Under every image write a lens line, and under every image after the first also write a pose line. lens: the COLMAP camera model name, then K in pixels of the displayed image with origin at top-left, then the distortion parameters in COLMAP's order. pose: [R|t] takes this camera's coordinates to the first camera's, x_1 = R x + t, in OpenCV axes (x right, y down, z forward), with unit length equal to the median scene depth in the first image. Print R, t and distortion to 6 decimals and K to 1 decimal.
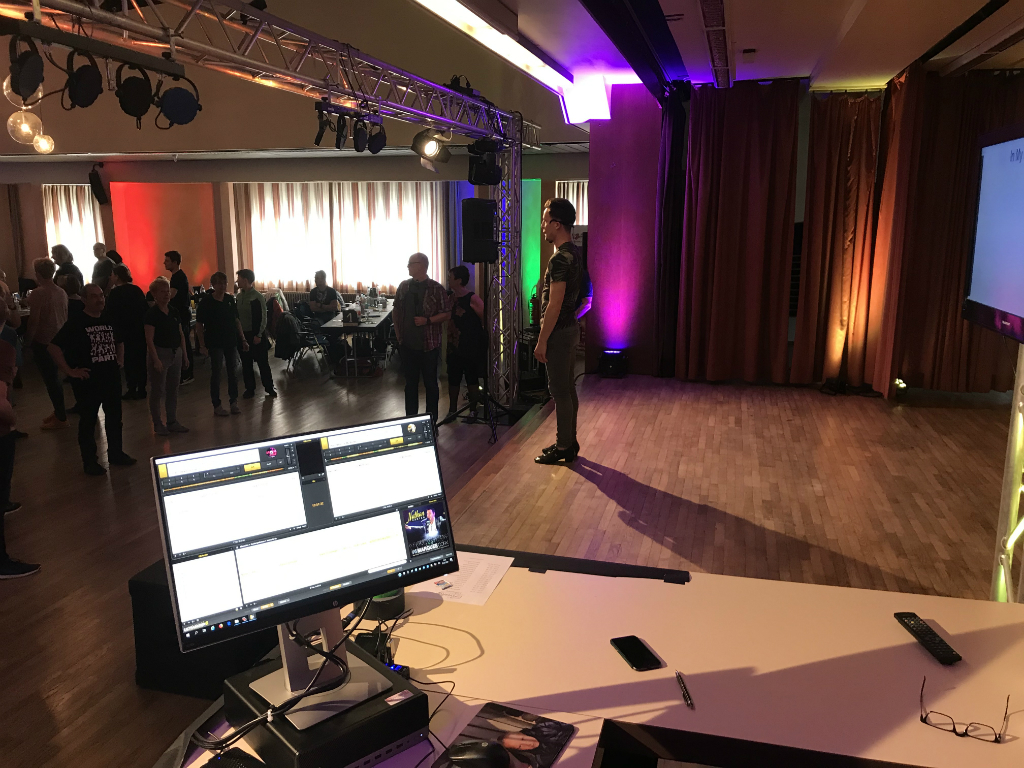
lens RADIAL K [[840.0, 0, 512.0], [0, 840.0, 384.0], [0, 0, 1]] dist [0.065645, -0.102823]
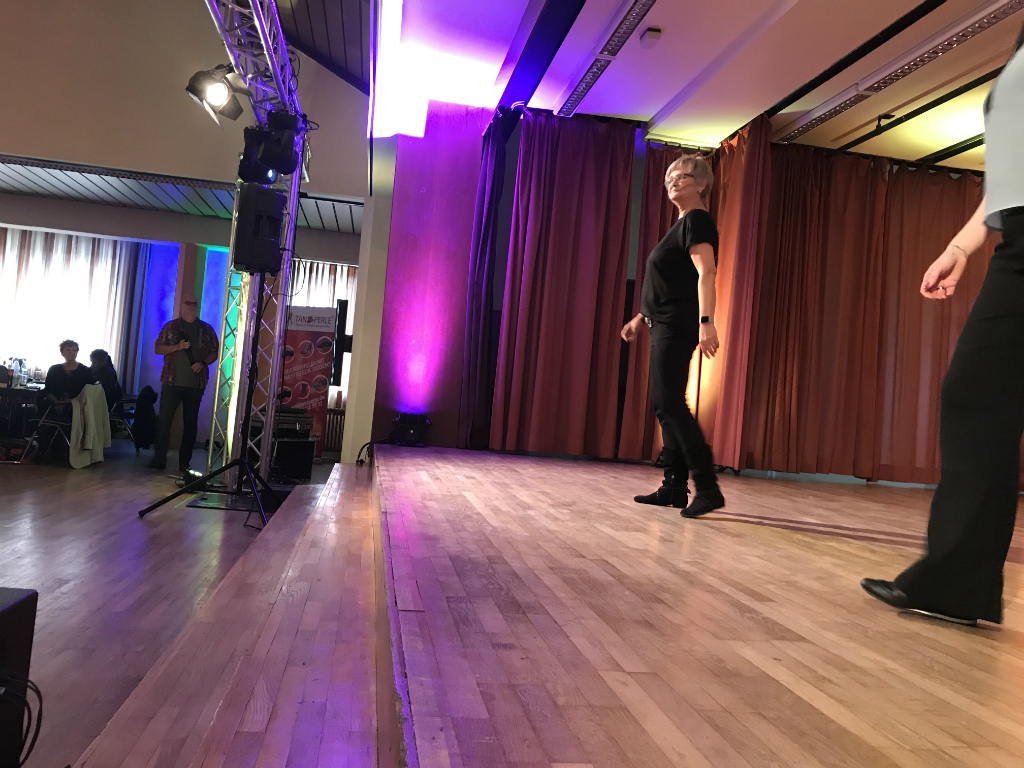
lens RADIAL K [[850.6, 0, 512.0], [0, 850.6, 384.0], [0, 0, 1]] dist [0.008080, -0.010302]
pose [[0.903689, 0.089682, 0.418693, -0.143072], [0.005112, 0.975491, -0.219980, 0.117078], [-0.428160, 0.200934, 0.881081, 0.286199]]
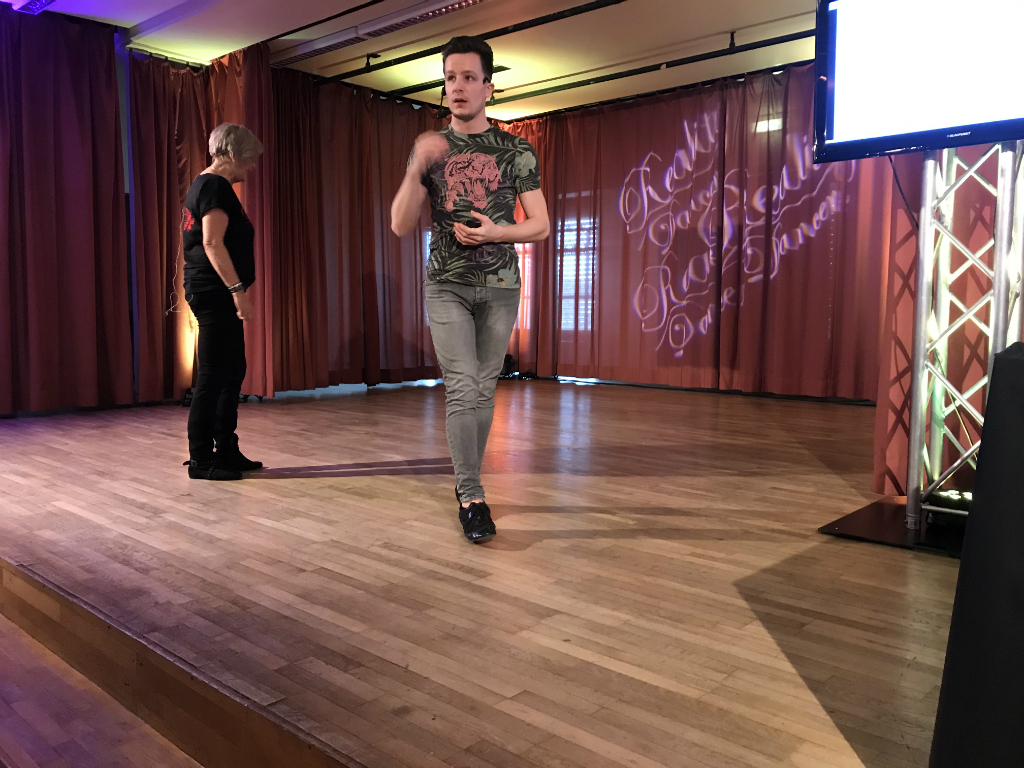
lens RADIAL K [[850.6, 0, 512.0], [0, 850.6, 384.0], [0, 0, 1]] dist [0.008080, -0.010302]
pose [[0.449352, -0.080931, 0.889682, -0.242436], [0.185184, 0.982695, -0.004138, 0.050523], [-0.873951, 0.166614, 0.456563, 0.333239]]
